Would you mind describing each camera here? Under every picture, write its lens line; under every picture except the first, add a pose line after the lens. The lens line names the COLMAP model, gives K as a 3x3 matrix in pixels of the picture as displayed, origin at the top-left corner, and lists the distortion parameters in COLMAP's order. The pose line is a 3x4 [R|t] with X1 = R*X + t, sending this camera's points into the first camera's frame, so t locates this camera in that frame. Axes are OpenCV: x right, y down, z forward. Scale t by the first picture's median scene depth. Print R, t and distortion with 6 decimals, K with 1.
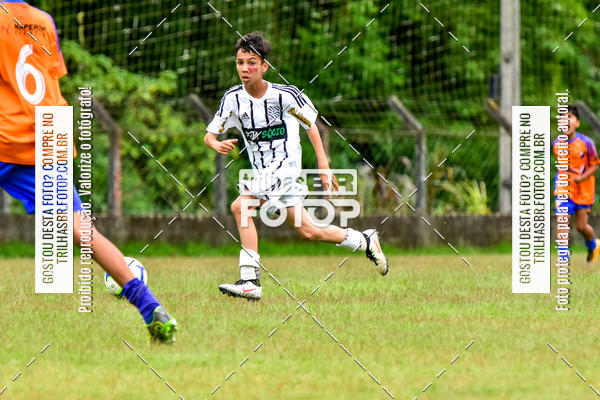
lens RADIAL K [[274.1, 0, 299.1], [0, 274.1, 200.0], [0, 0, 1]] dist [0.000144, -0.000015]
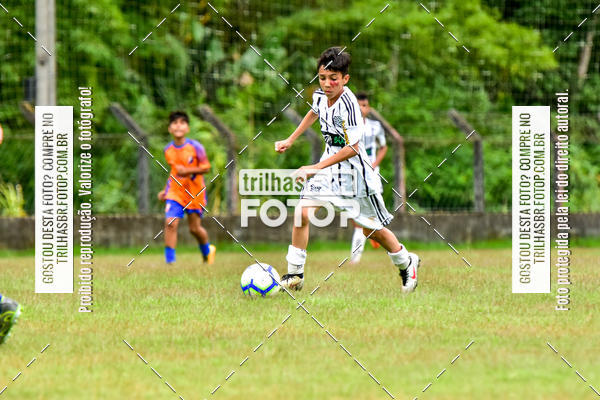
lens RADIAL K [[274.1, 0, 300.8], [0, 274.1, 200.3], [0, 0, 1]] dist [0.000144, -0.000015]
pose [[0.999989, -0.004511, 0.001016, 1.697242], [0.004511, 0.999990, 0.000321, -0.004899], [-0.001017, -0.000316, 0.999999, -0.000151]]
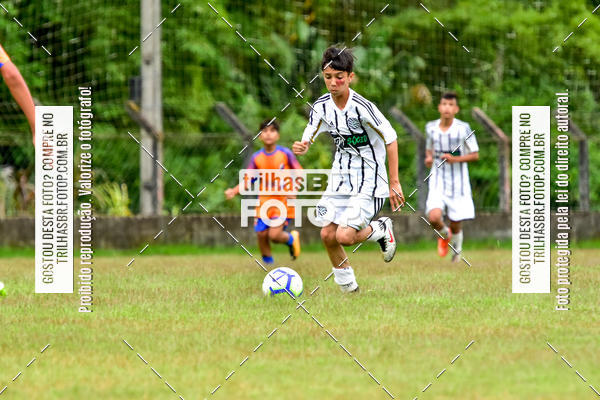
lens RADIAL K [[274.1, 0, 300.2], [0, 274.1, 200.2], [0, 0, 1]] dist [0.000144, -0.000015]
pose [[0.999990, -0.004377, 0.000630, 1.312253], [0.004377, 0.999990, 0.000014, -0.004011], [-0.000630, -0.000011, 1.000000, -0.000265]]
